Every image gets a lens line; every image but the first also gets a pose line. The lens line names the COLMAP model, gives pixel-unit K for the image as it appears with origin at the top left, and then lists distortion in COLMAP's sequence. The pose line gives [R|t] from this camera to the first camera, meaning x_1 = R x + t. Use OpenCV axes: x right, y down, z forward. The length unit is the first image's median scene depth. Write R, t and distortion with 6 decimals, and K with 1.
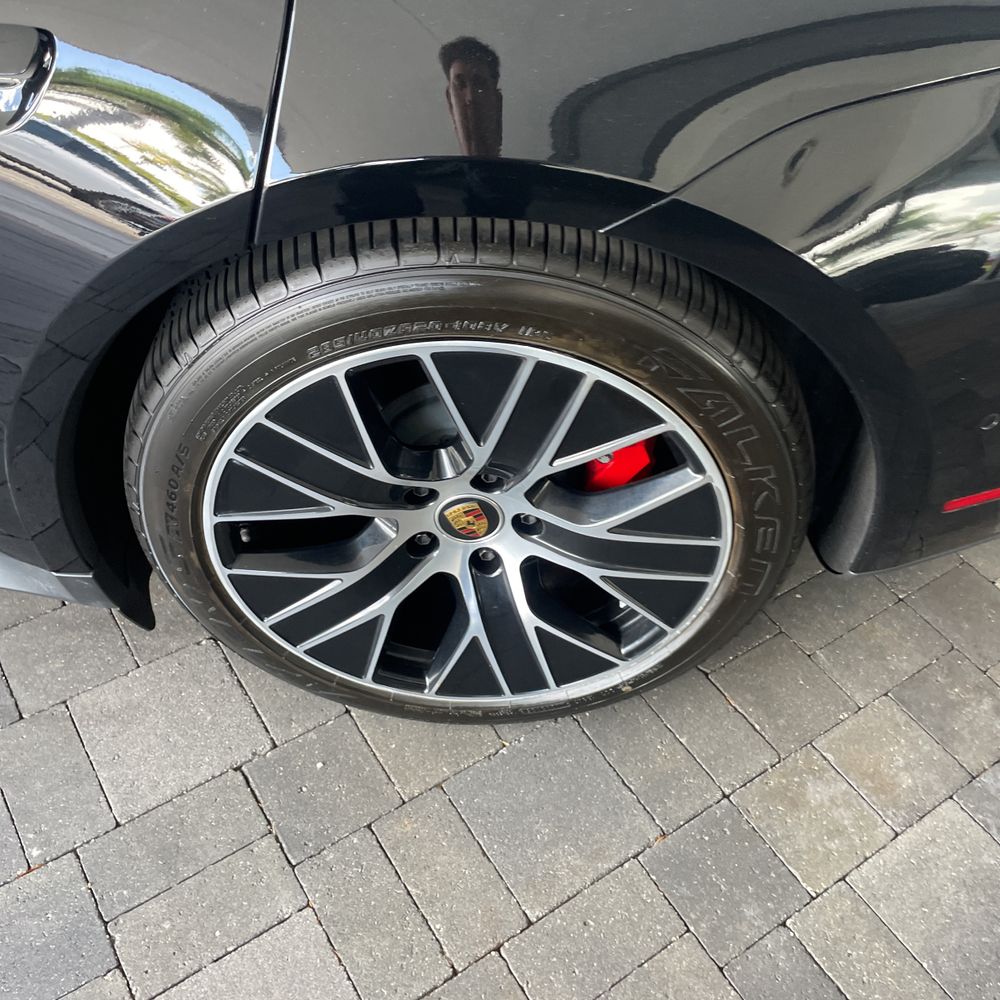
lens RADIAL K [[1032.7, 0, 477.1], [0, 1032.7, 494.4], [0, 0, 1]] dist [0.105827, -0.137081]
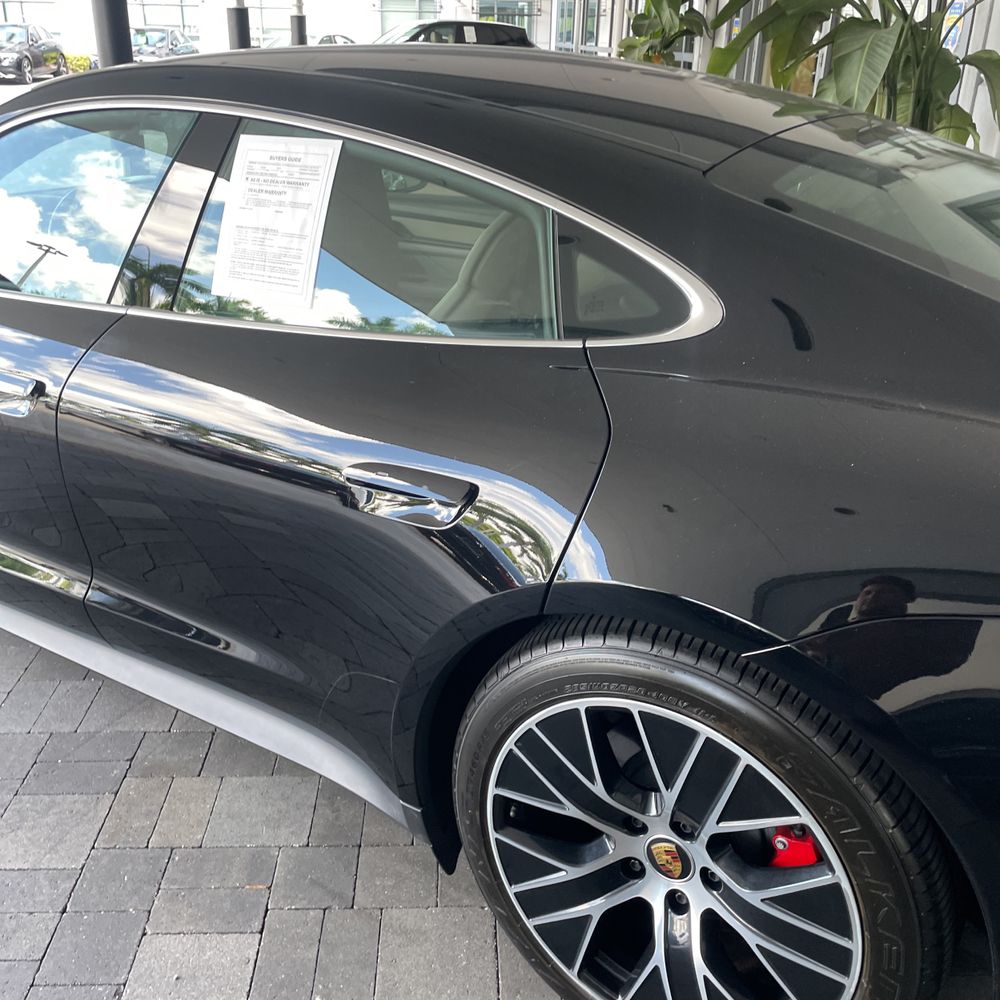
lens RADIAL K [[1002.4, 0, 500.0], [0, 1002.4, 500.0], [0, 0, 1]] dist [0.094652, -0.129626]
pose [[0.857593, 0.170442, -0.485267, 0.361446], [-0.348166, 0.886836, -0.303813, 0.087255], [0.378570, 0.429501, 0.819886, -0.327758]]
